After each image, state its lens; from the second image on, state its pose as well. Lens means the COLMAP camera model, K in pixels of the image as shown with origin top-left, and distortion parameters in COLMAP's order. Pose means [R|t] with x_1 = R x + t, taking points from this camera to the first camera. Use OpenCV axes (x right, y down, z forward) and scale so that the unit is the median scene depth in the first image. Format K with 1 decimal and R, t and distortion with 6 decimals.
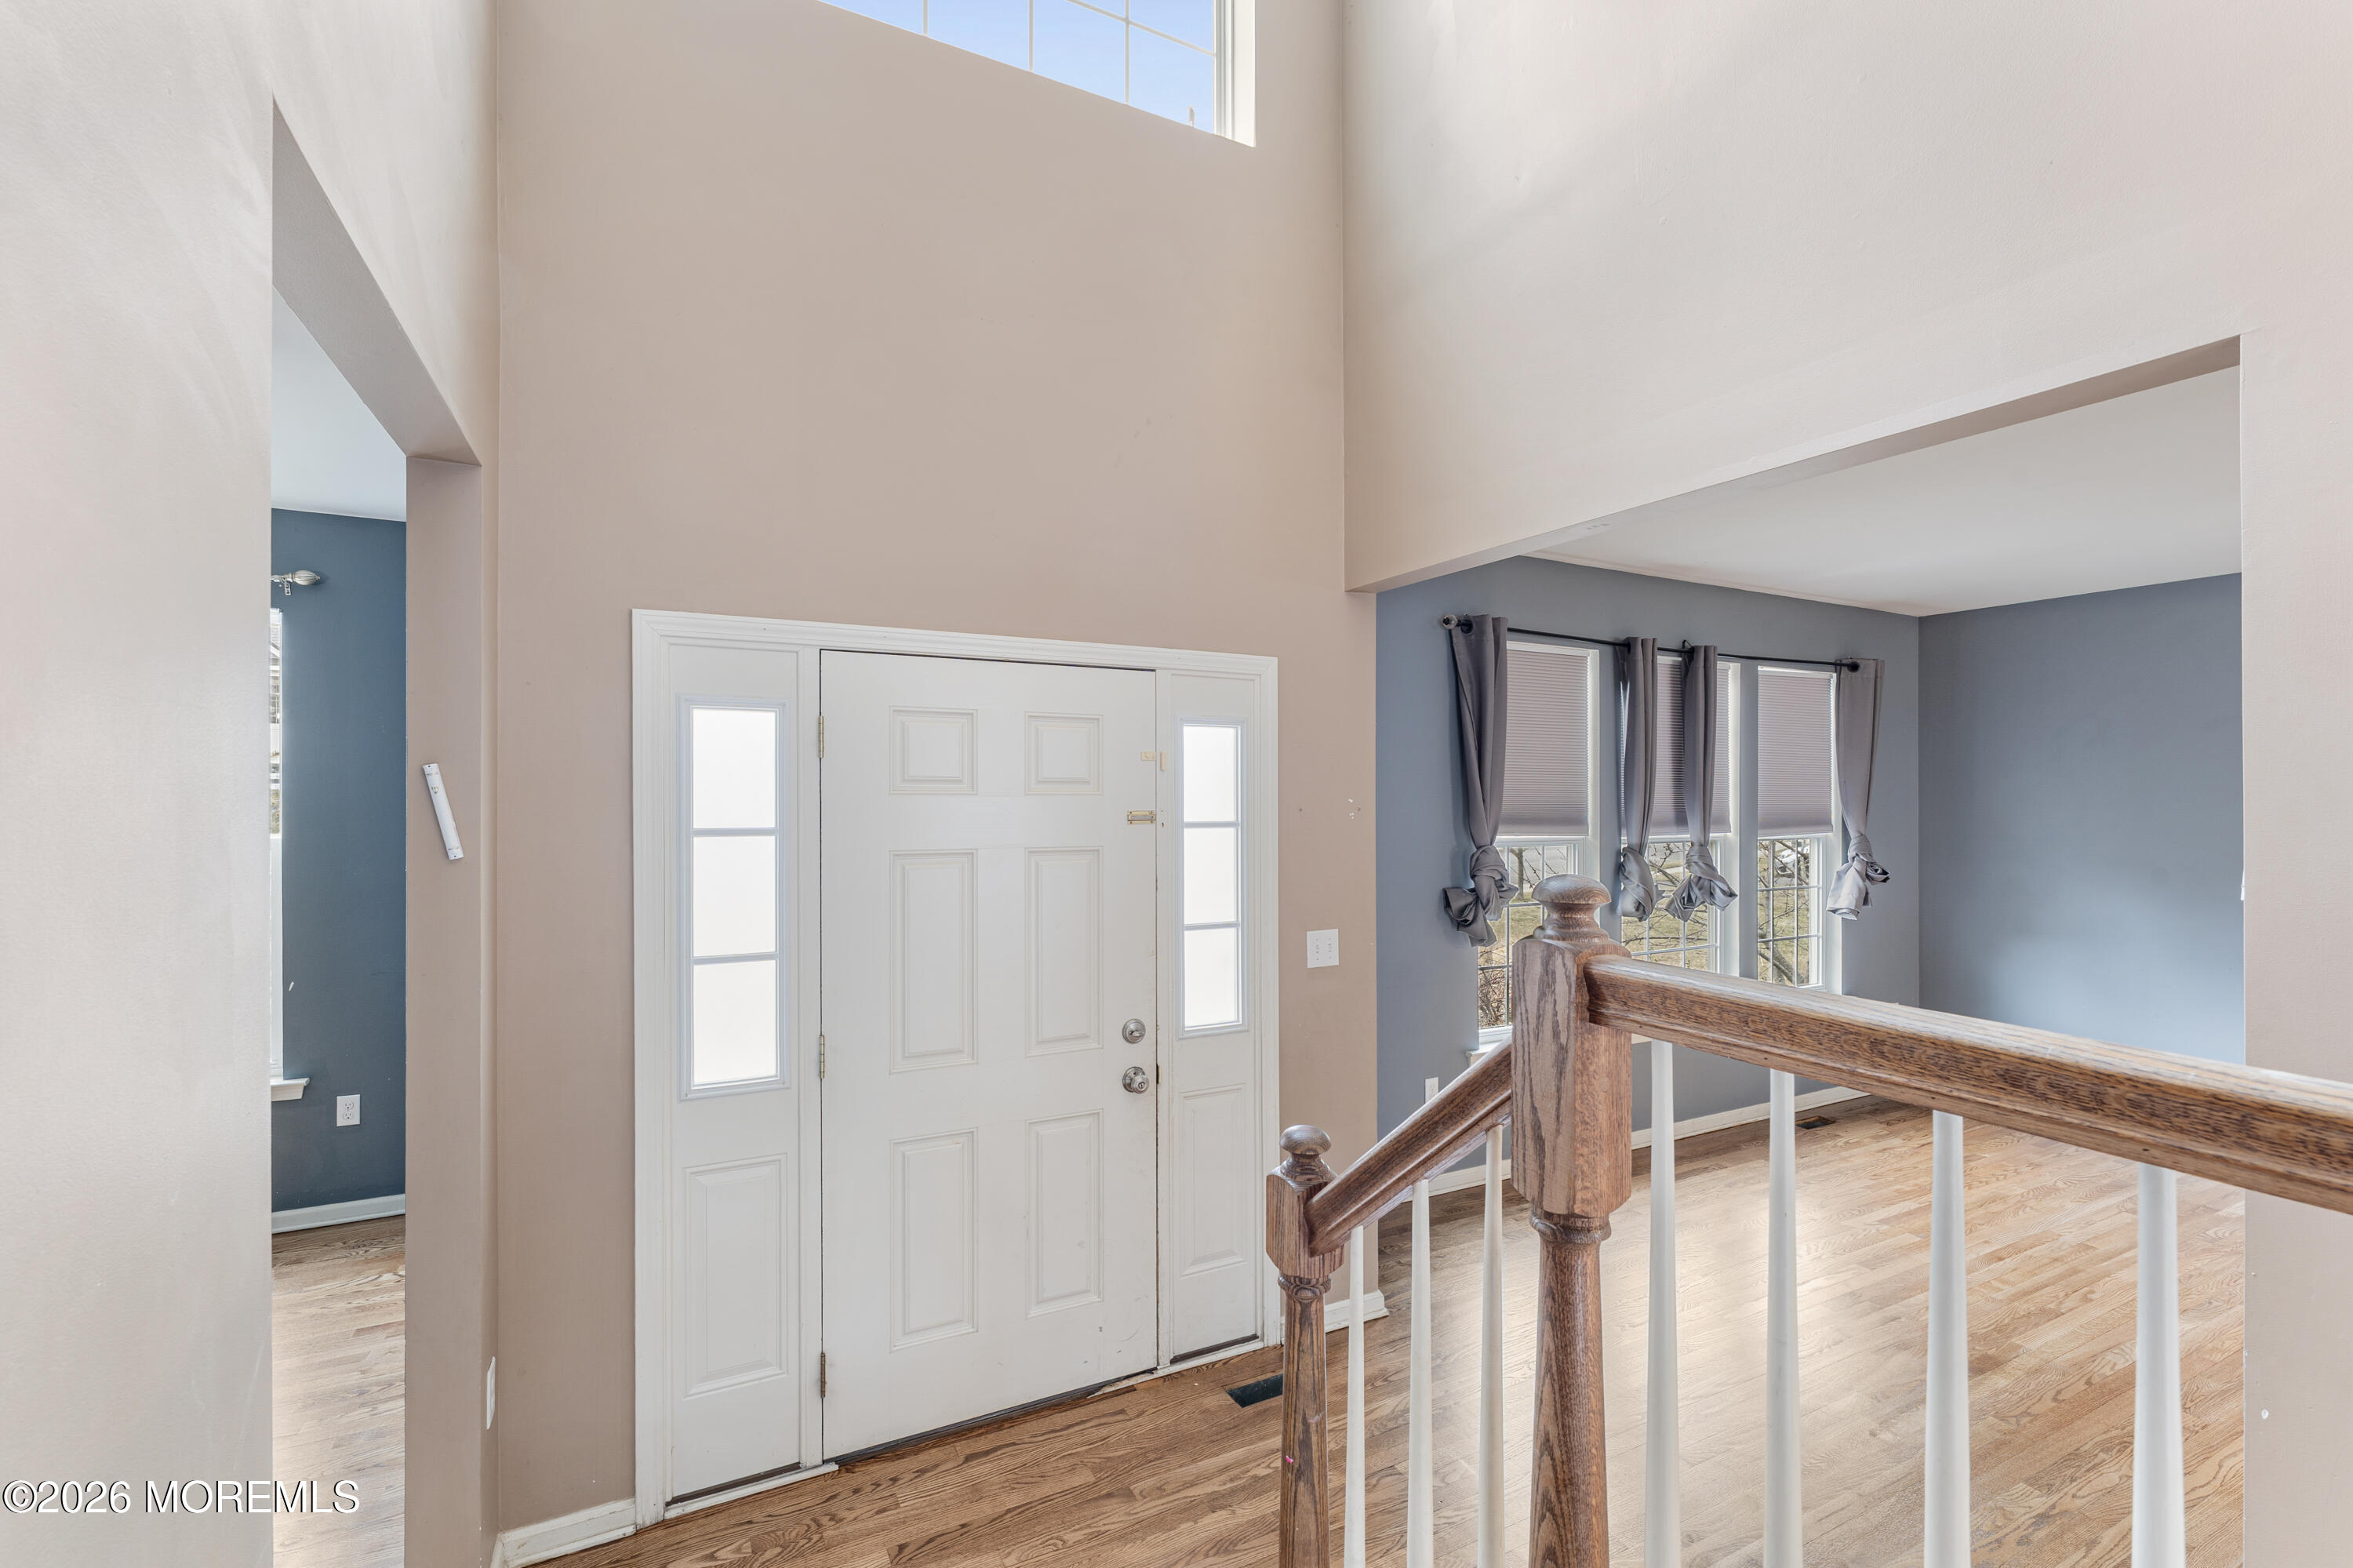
lens RADIAL K [[992.2, 0, 1182.3], [0, 992.2, 792.3], [0, 0, 1]] dist [0.000642, 0.000091]
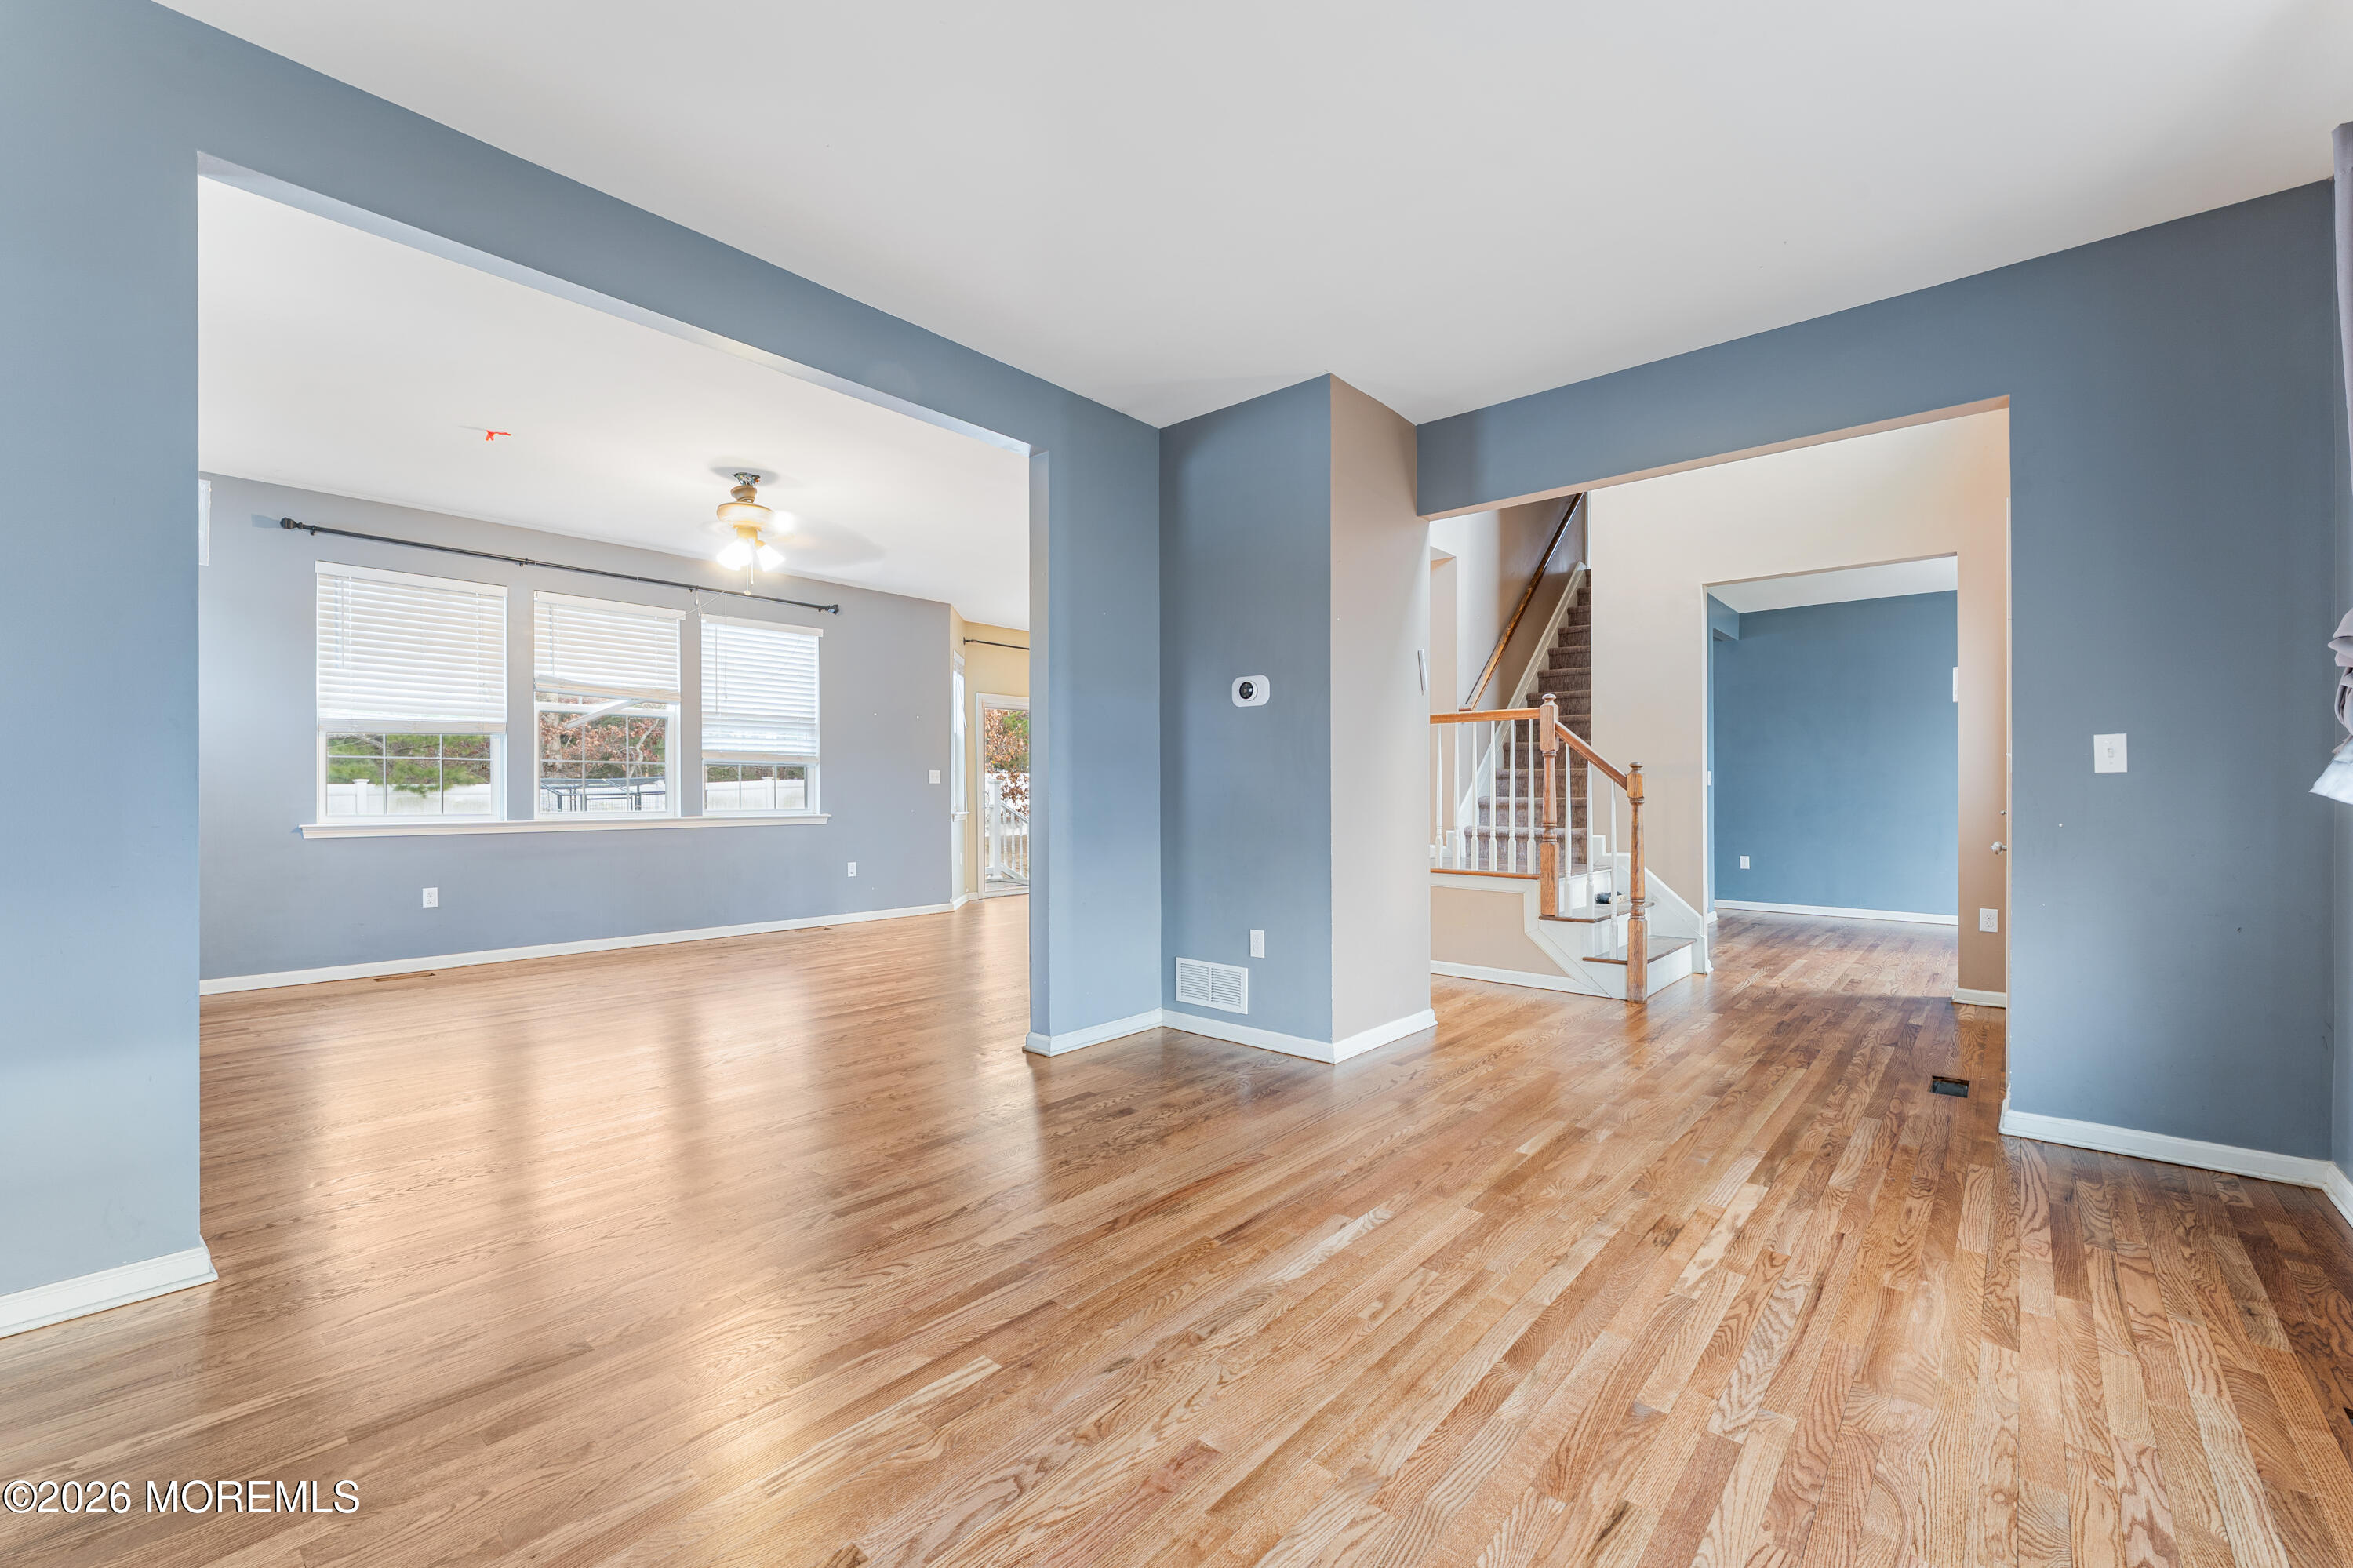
lens RADIAL K [[971.3, 0, 1175.7], [0, 971.3, 788.9], [0, 0, 1]] dist [-0.000922, 0.000035]
pose [[-0.927525, -0.004488, -0.373735, 0.940272], [-0.003257, 0.999987, -0.003925, 0.140283], [0.373748, -0.002424, -0.927527, 1.130880]]
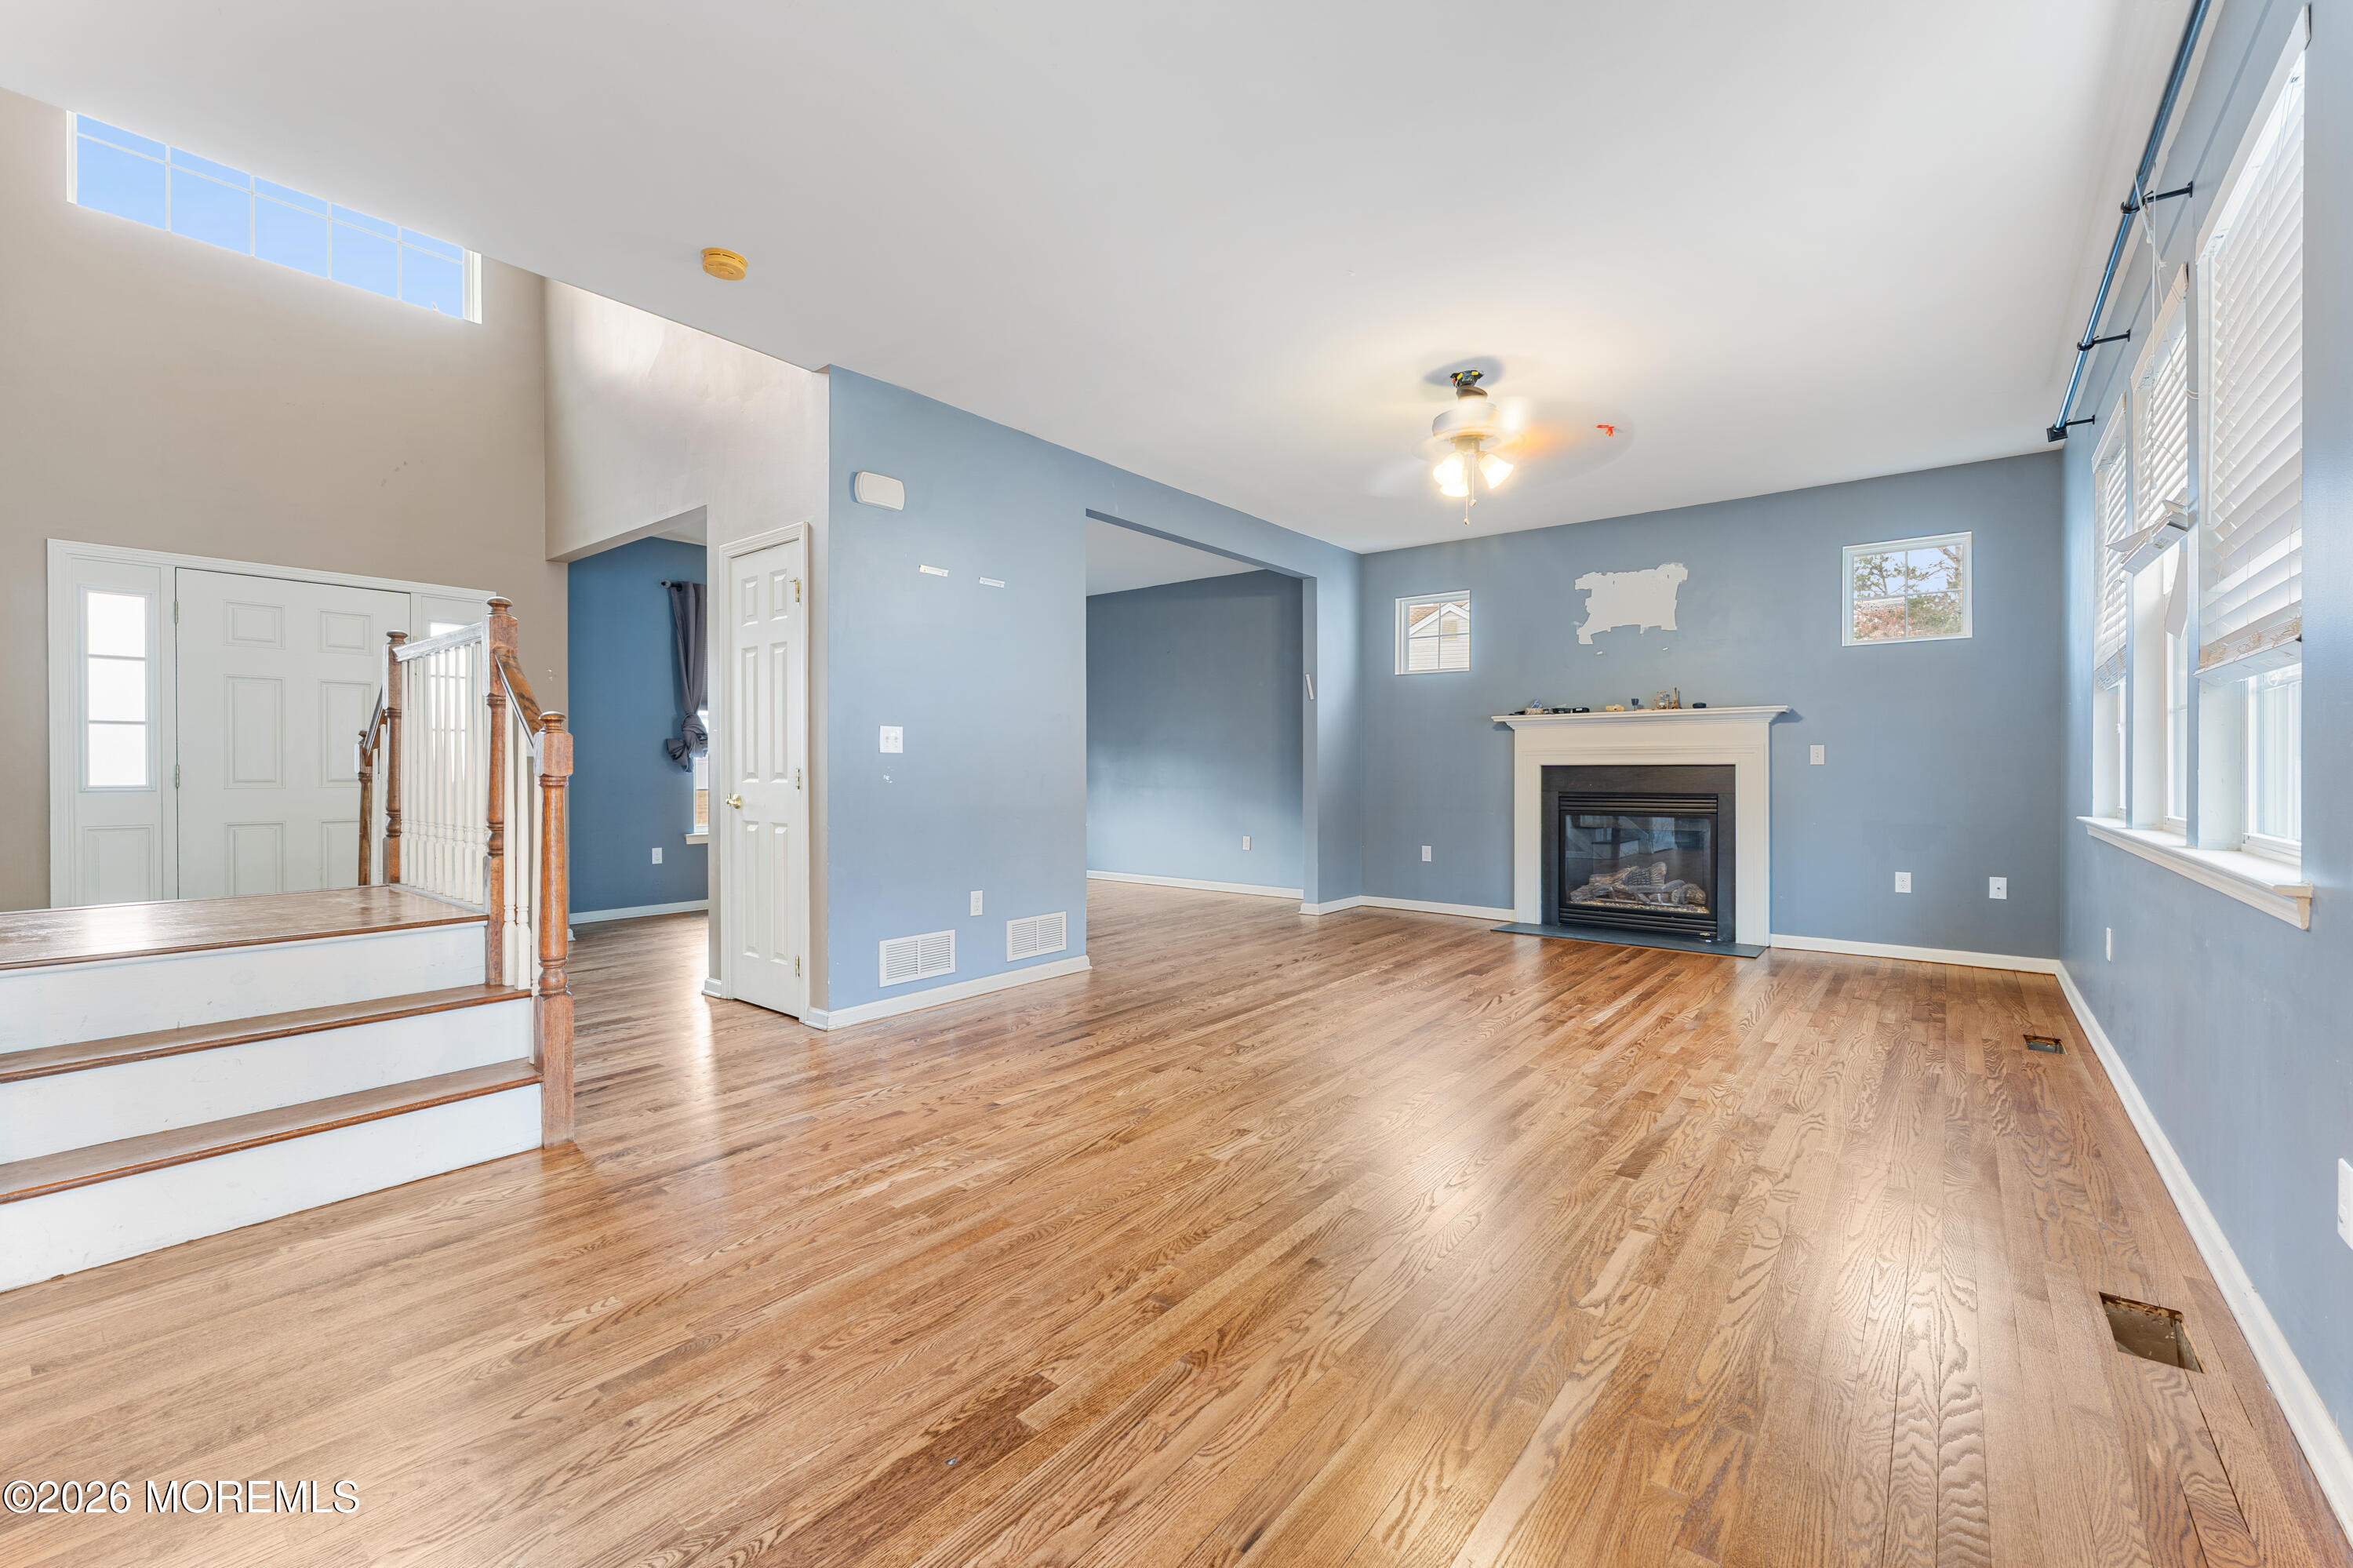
lens RADIAL K [[971.3, 0, 1168.9], [0, 971.3, 769.0], [0, 0, 1]] dist [-0.000922, 0.000035]
pose [[0.912456, -0.002136, 0.409170, 0.351006], [0.000797, 0.999994, 0.003442, 0.137046], [-0.409175, -0.002814, 0.912452, -0.850794]]
